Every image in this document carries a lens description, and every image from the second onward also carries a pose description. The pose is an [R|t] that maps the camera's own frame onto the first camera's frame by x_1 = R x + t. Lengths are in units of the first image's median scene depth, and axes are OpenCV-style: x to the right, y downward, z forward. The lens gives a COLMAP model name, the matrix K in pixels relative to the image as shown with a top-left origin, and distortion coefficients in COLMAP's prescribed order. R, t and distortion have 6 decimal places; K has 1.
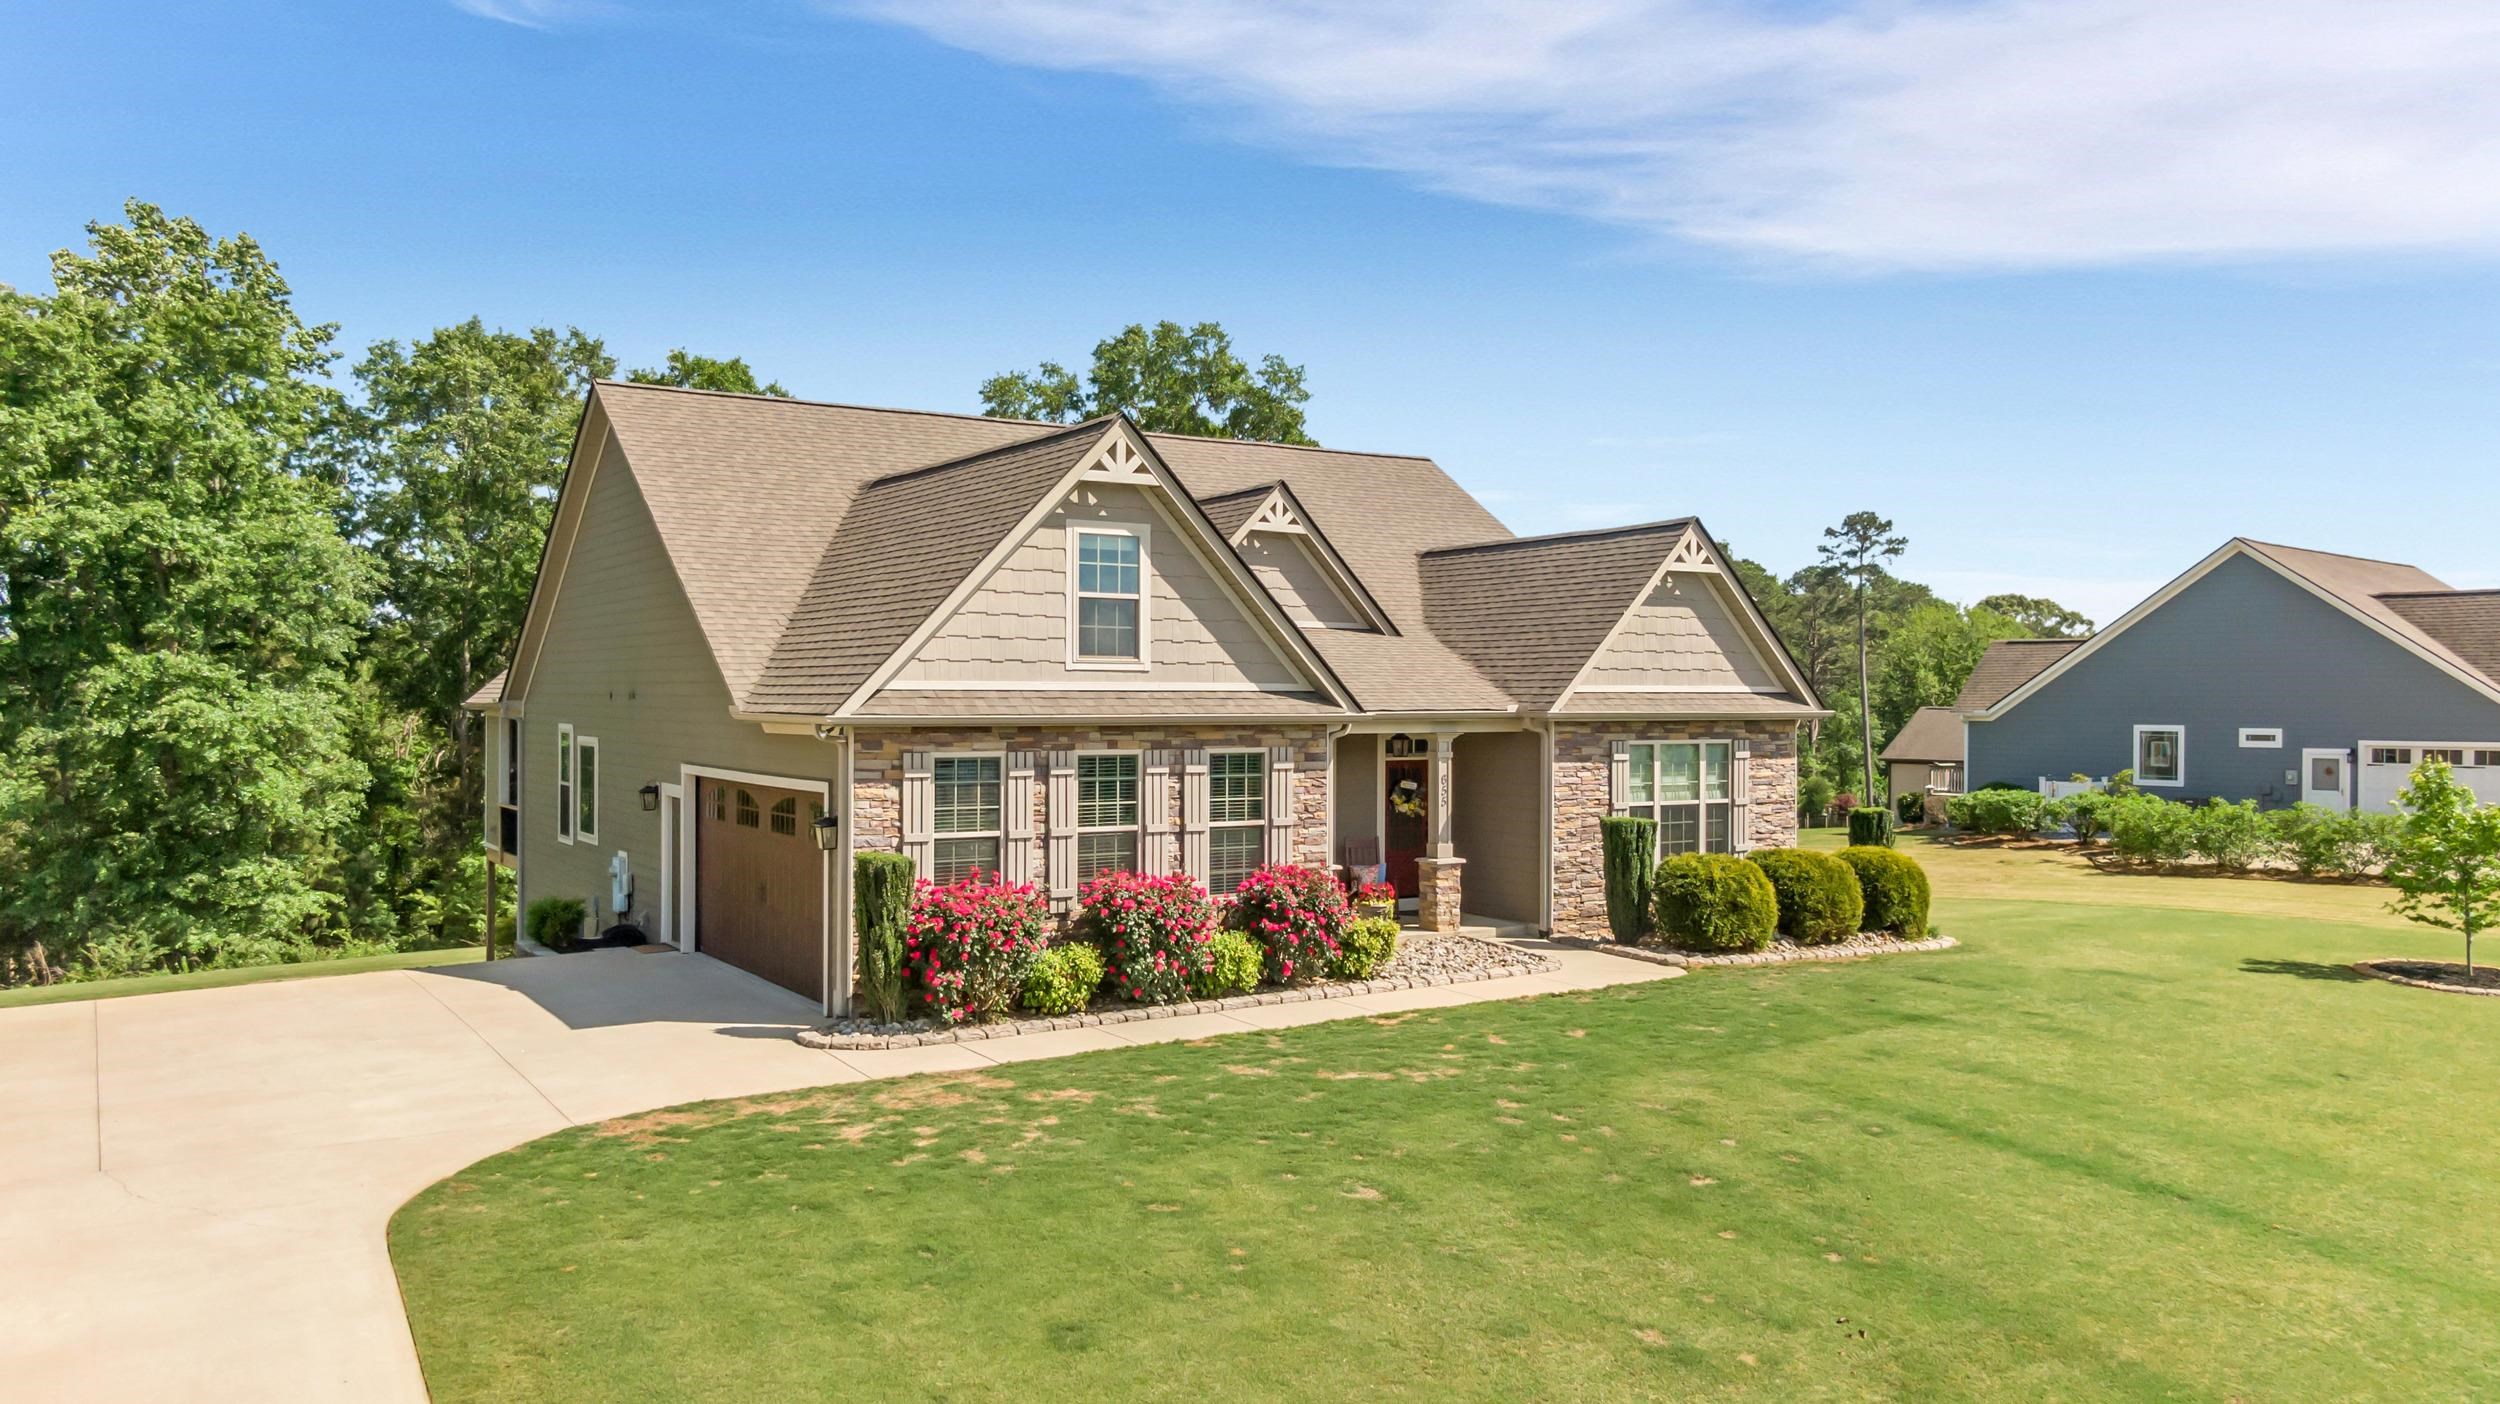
lens RADIAL K [[1884.8, 0, 1250.0], [0, 1884.8, 702.0], [0, 0, 1]] dist [0.030524, -0.135615]
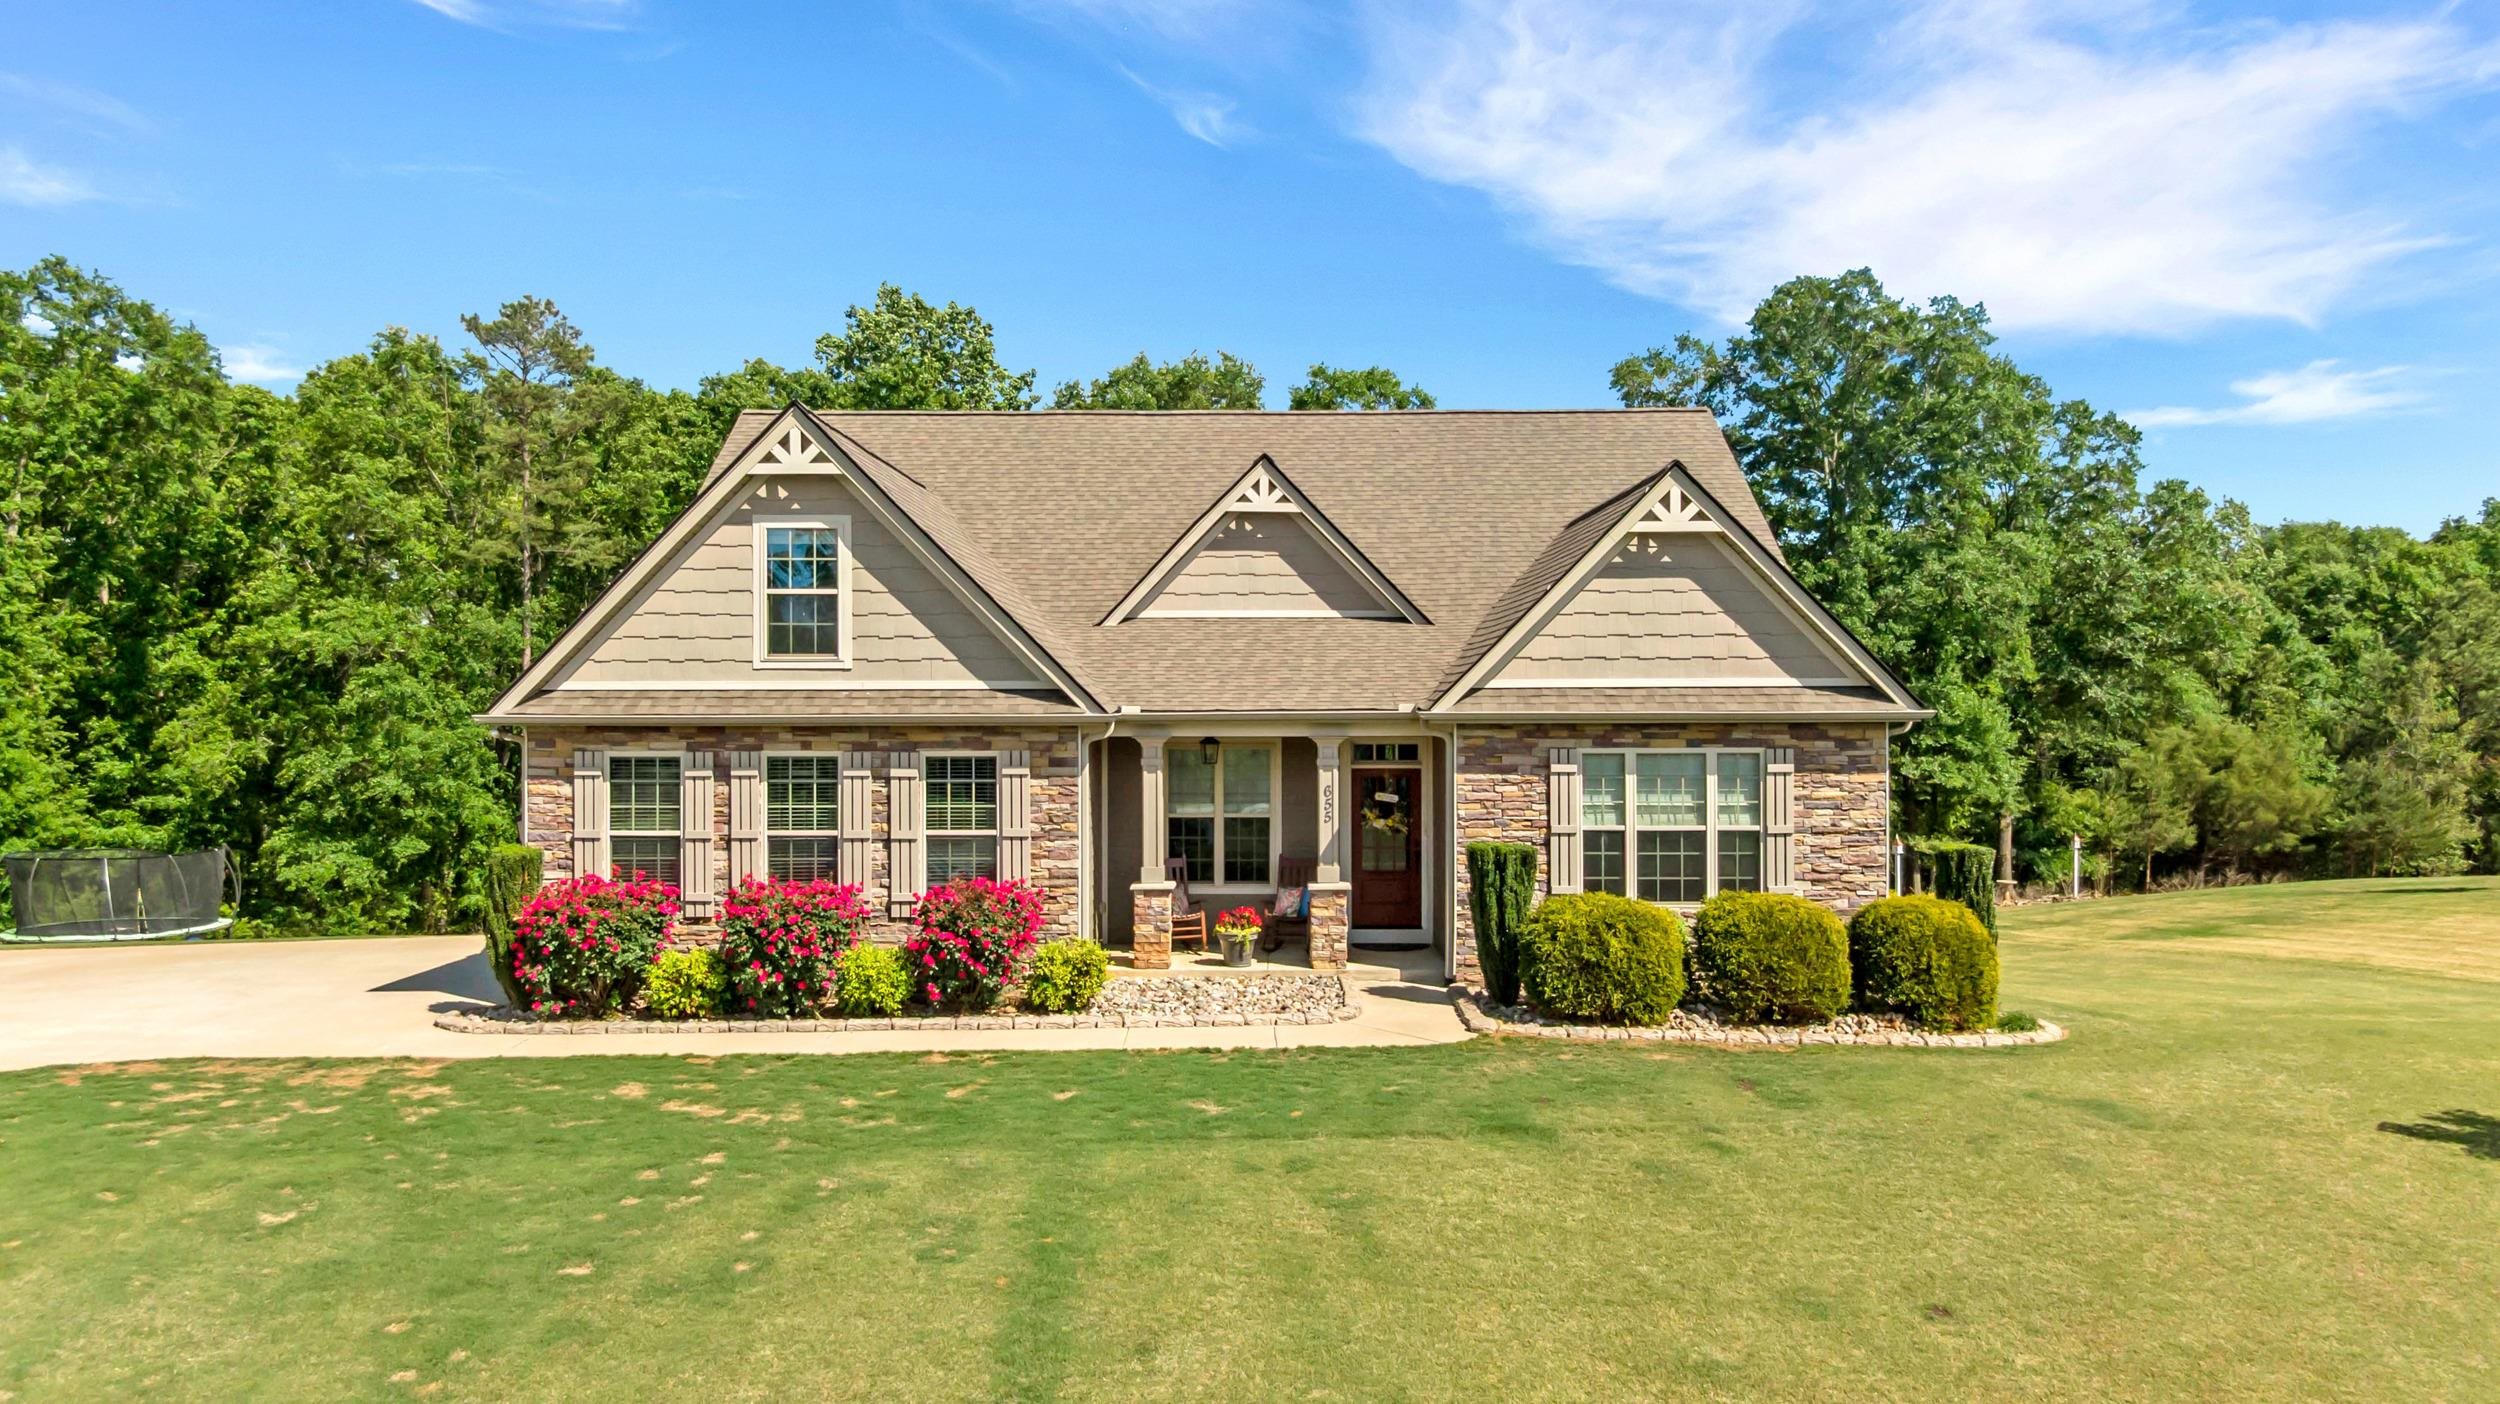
lens RADIAL K [[1884.8, 0, 1250.0], [0, 1884.8, 702.0], [0, 0, 1]] dist [0.030524, -0.135615]
pose [[0.833775, -0.003834, -0.552091, 0.622703], [0.002803, 0.999992, -0.002712, 0.003352], [0.552097, 0.000714, 0.833780, 0.306396]]
